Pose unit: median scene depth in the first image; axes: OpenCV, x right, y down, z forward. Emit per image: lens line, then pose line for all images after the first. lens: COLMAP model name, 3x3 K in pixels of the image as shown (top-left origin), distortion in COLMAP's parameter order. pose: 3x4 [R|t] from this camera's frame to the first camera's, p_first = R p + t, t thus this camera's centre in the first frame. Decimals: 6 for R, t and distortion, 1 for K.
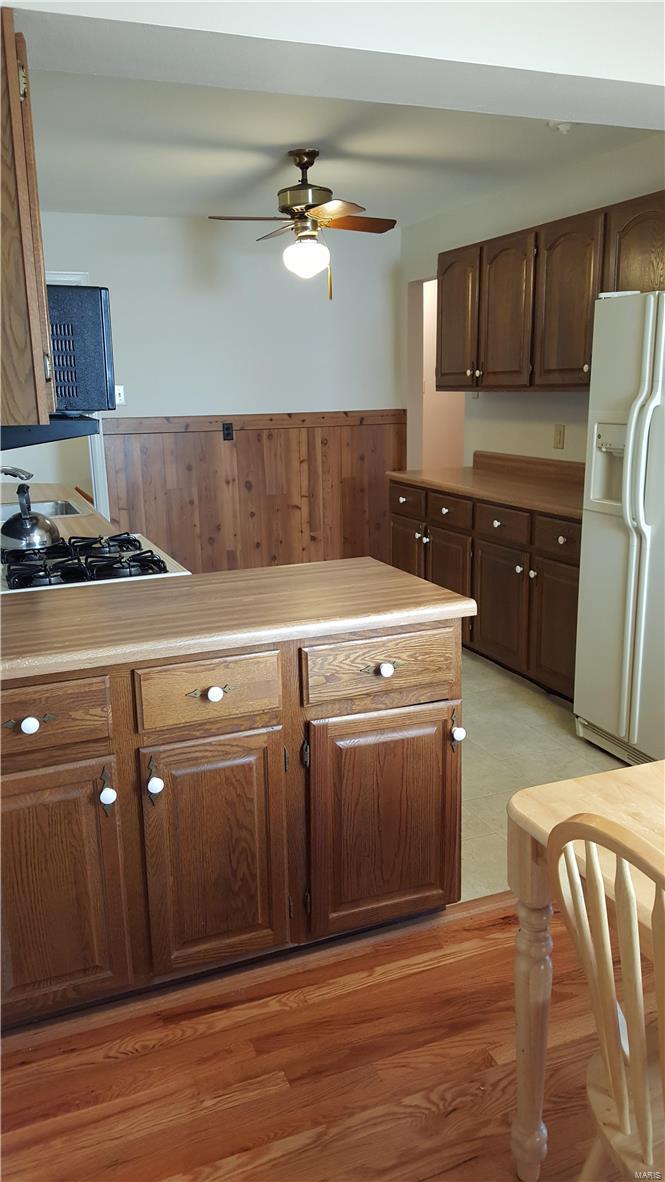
lens RADIAL K [[878.5, 0, 331.3], [0, 878.5, 592.7], [0, 0, 1]] dist [0.000078, -0.014481]
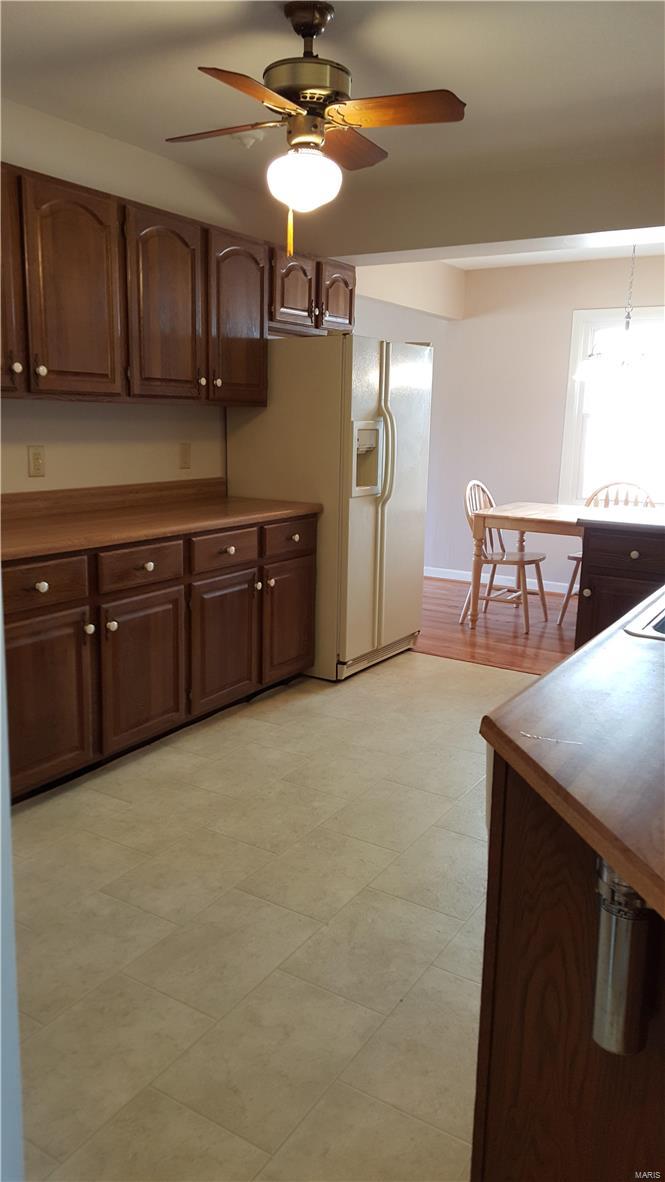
lens RADIAL K [[878.5, 0, 332.3], [0, 878.5, 586.3], [0, 0, 1]] dist [0.000078, -0.014481]
pose [[-0.608277, -0.138959, 0.781466, -0.566121], [0.176818, 0.936091, 0.304086, -0.291758], [-0.773779, 0.323146, -0.544833, 1.392125]]
